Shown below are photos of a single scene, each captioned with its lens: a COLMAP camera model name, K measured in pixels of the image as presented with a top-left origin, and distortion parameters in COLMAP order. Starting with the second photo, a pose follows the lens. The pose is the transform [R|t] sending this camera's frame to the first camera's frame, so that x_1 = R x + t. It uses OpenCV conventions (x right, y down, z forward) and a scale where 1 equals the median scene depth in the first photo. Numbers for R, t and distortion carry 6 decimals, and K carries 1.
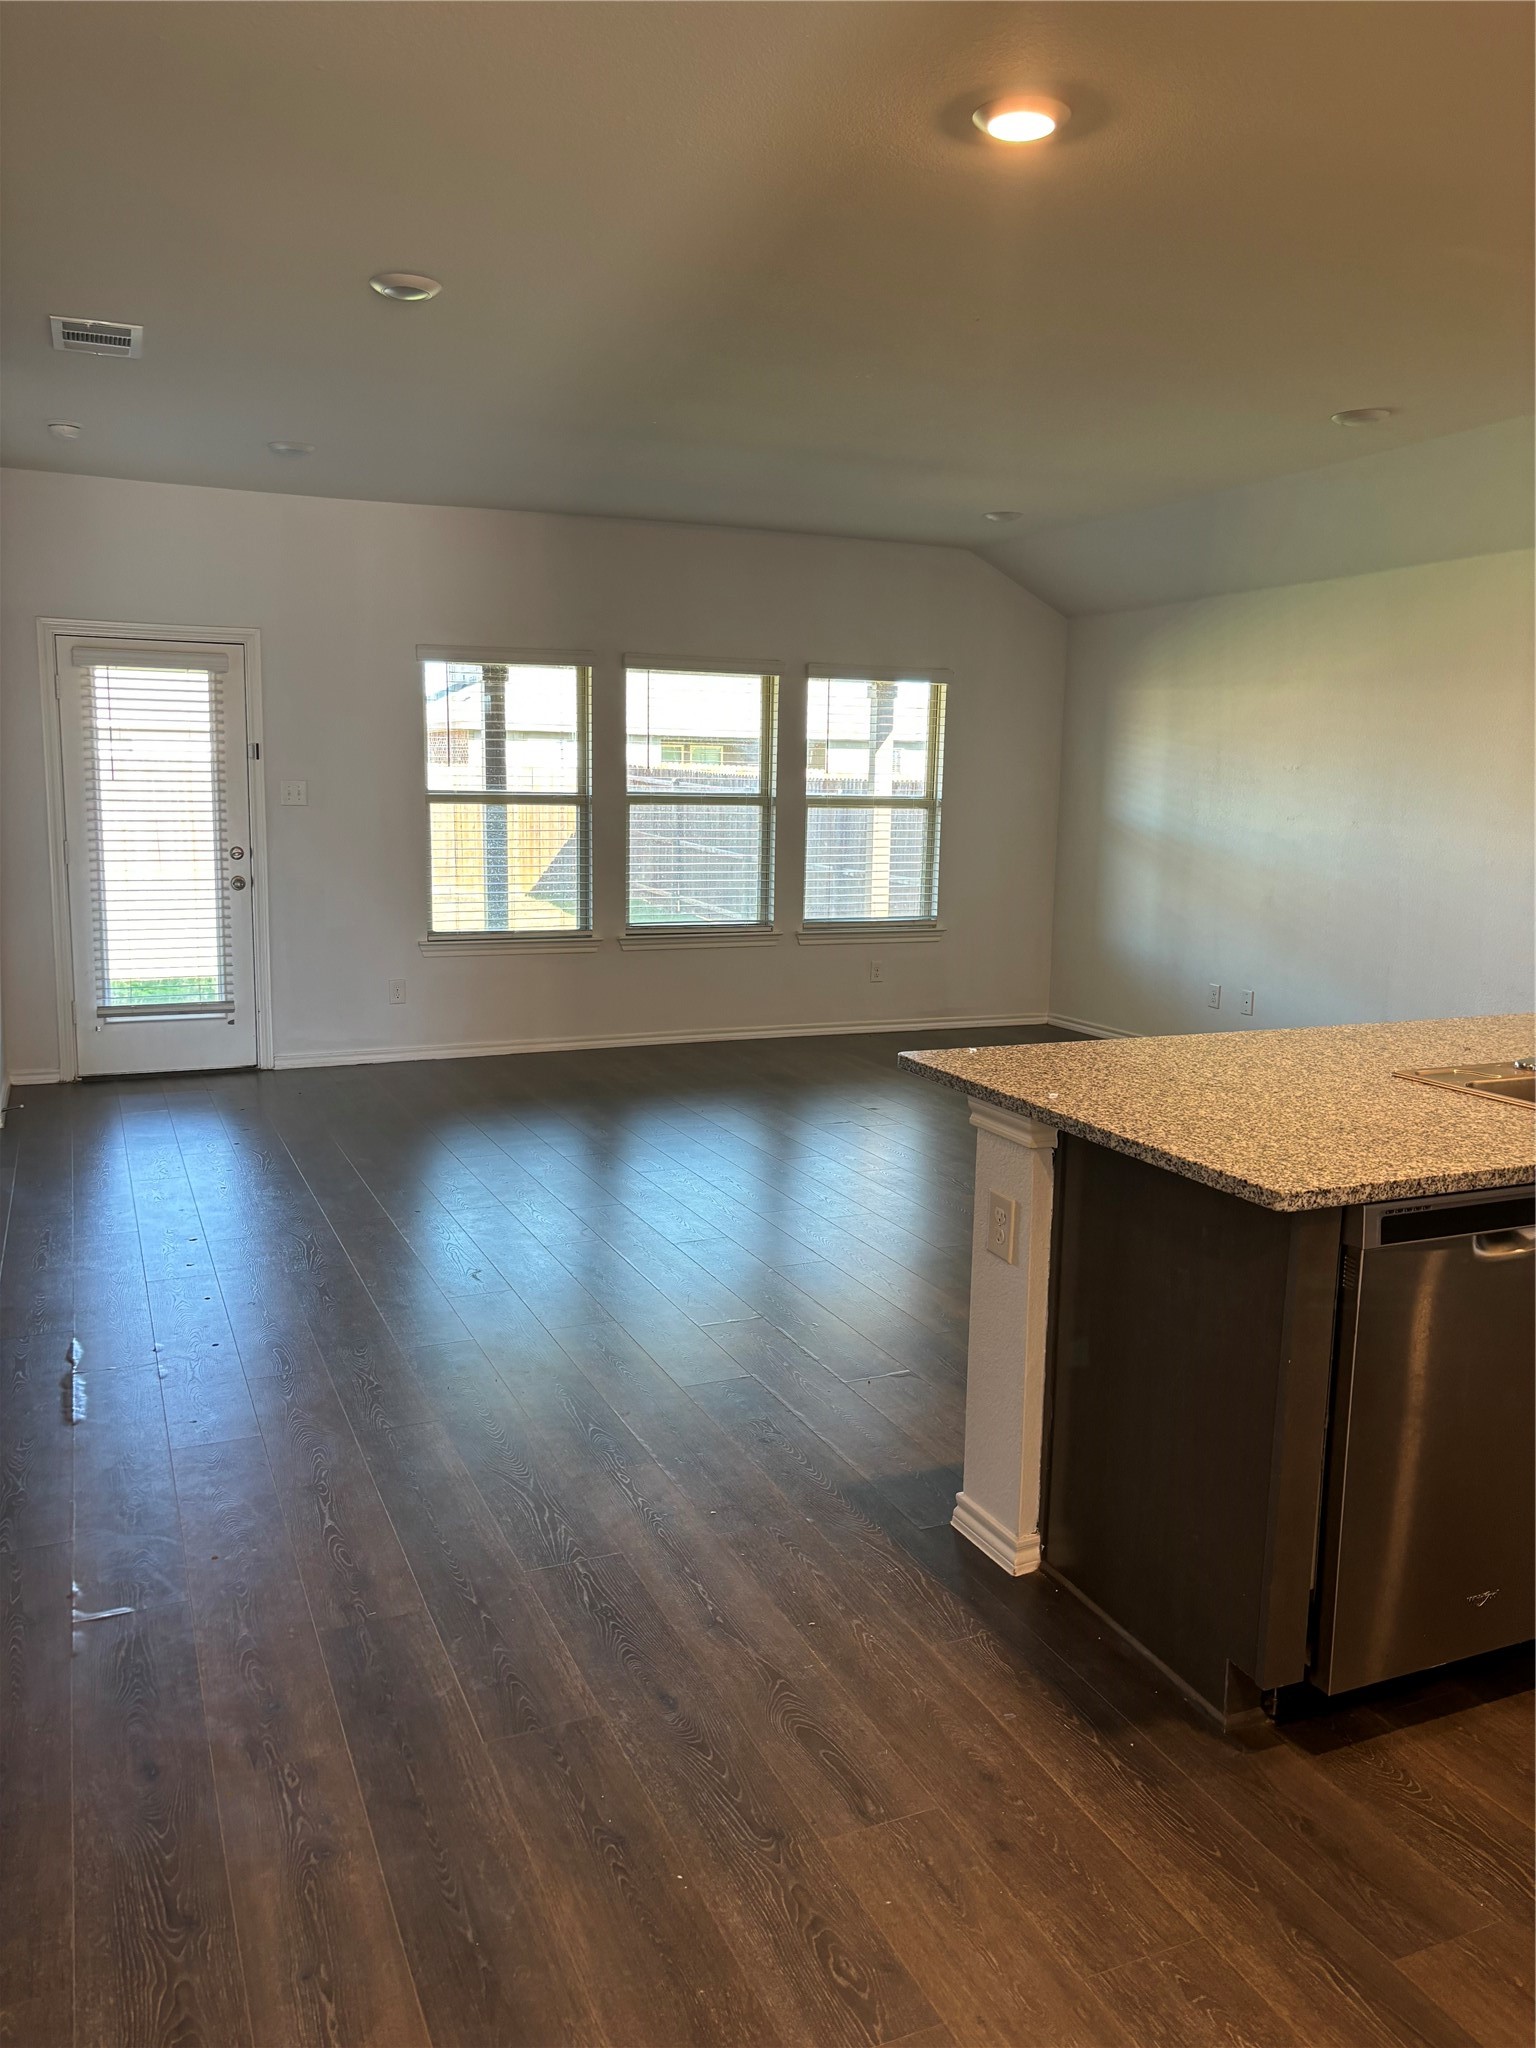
lens RADIAL K [[1552.1, 0, 762.3], [0, 1552.1, 1018.1], [0, 0, 1]] dist [0.020727, -0.006485]
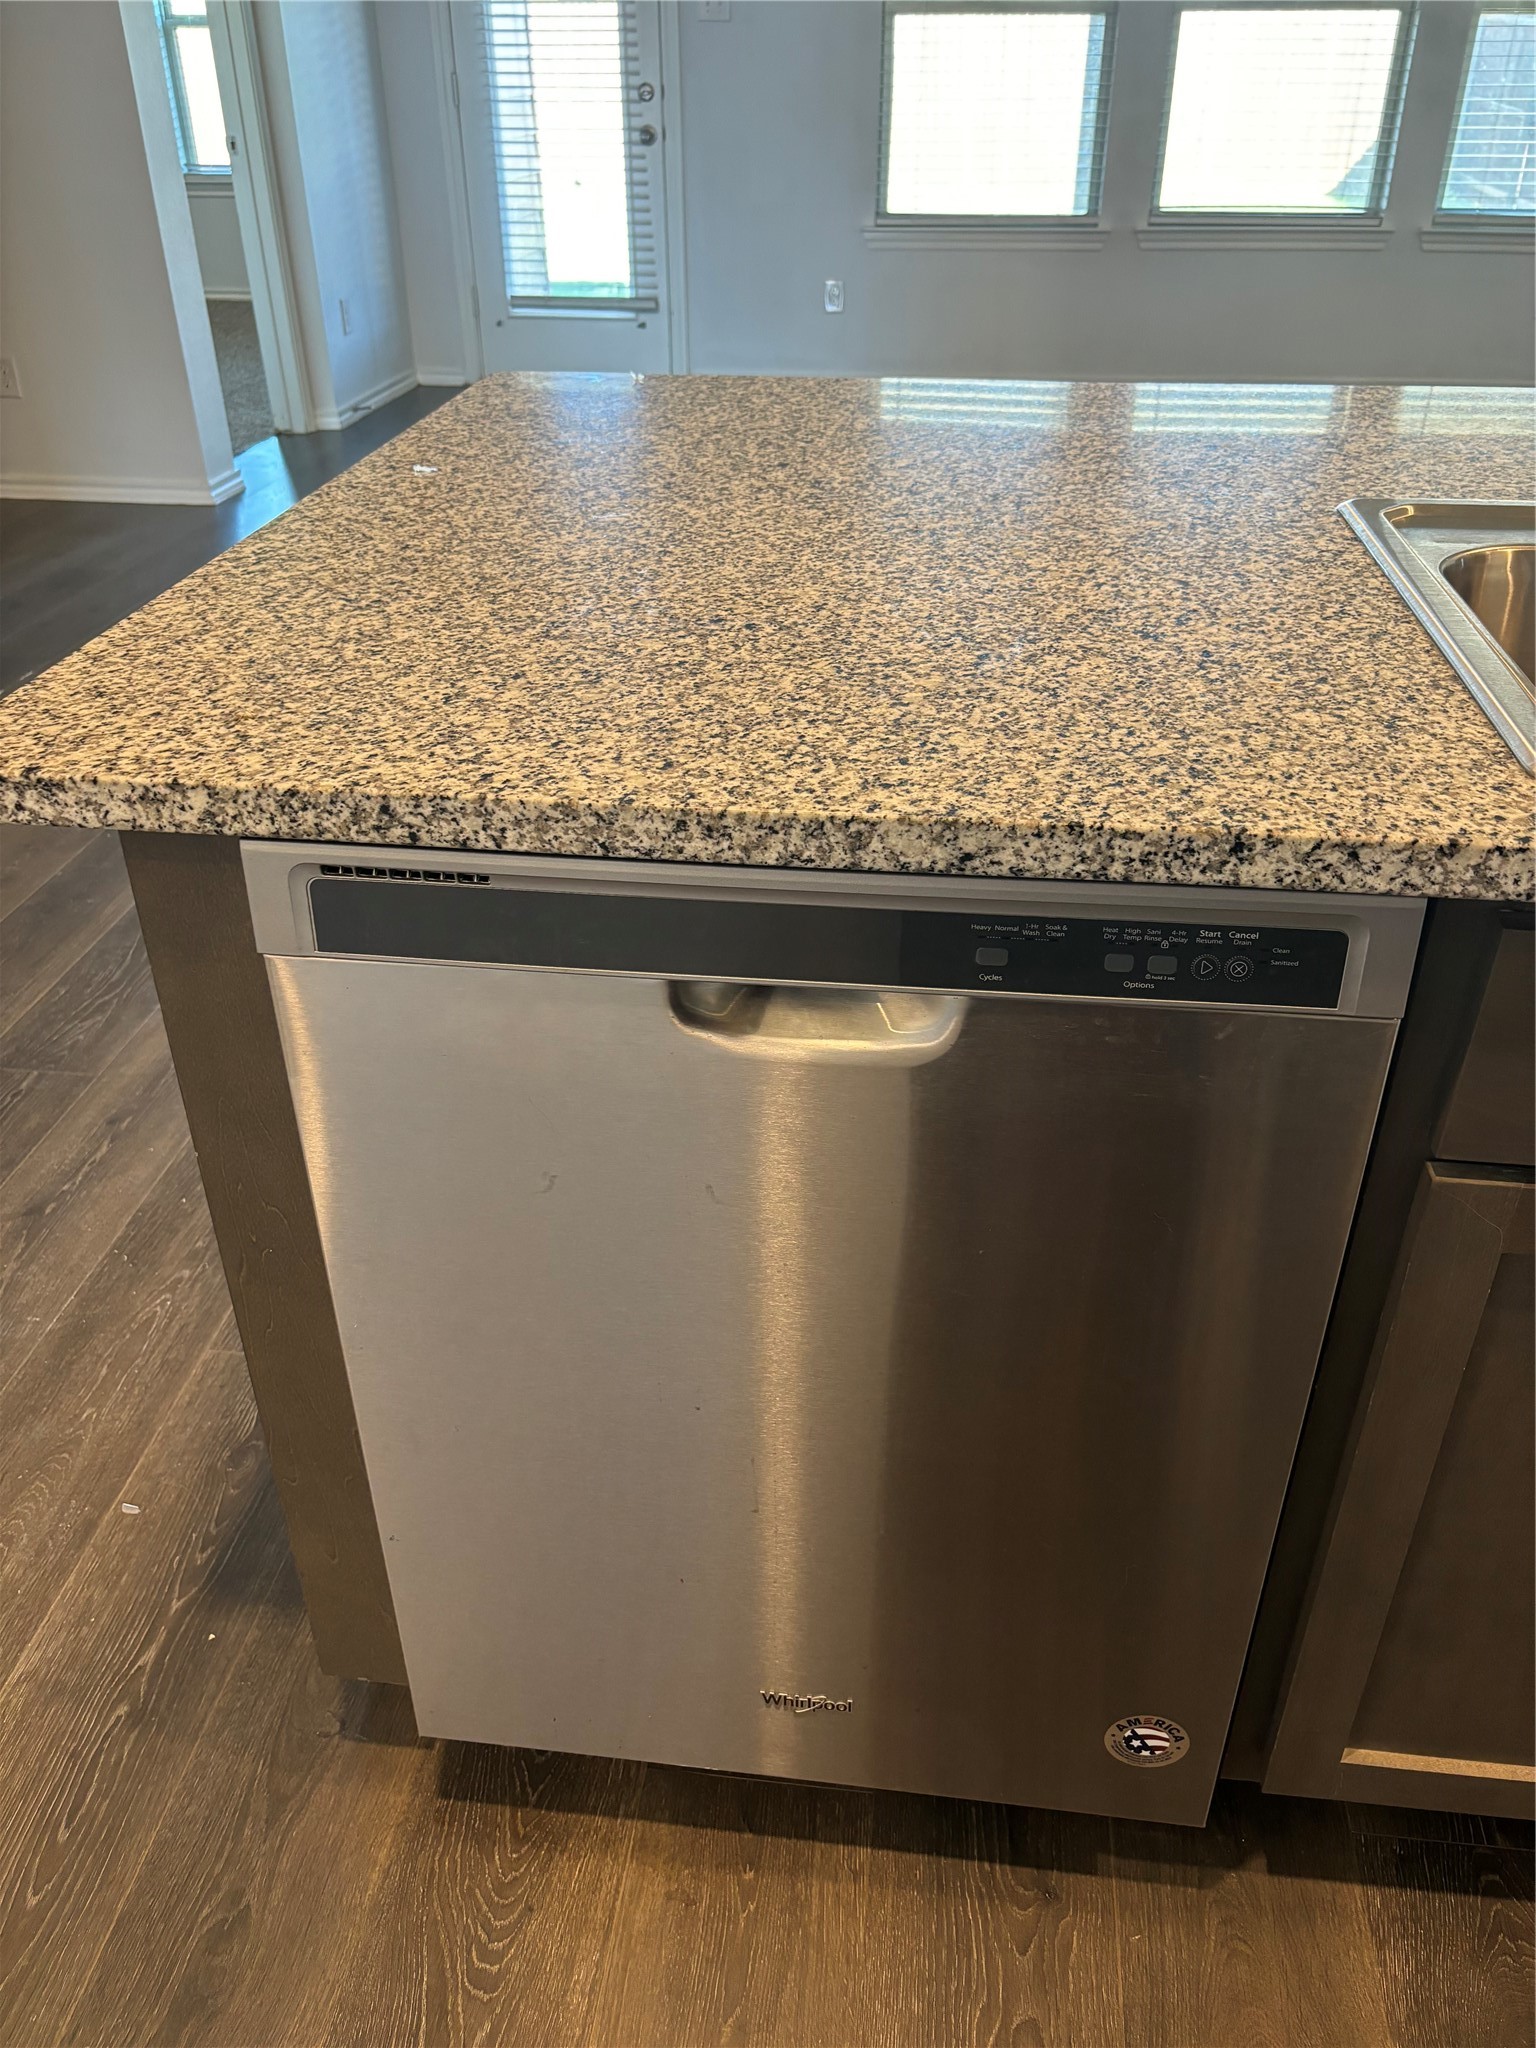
lens RADIAL K [[1552.1, 0, 768.6], [0, 1552.1, 1037.7], [0, 0, 1]] dist [0.020727, -0.006485]
pose [[0.858299, 0.257972, -0.443591, 0.200784], [-0.060655, 0.909390, 0.411498, 0.002150], [0.509552, -0.326283, 0.796176, 0.231349]]
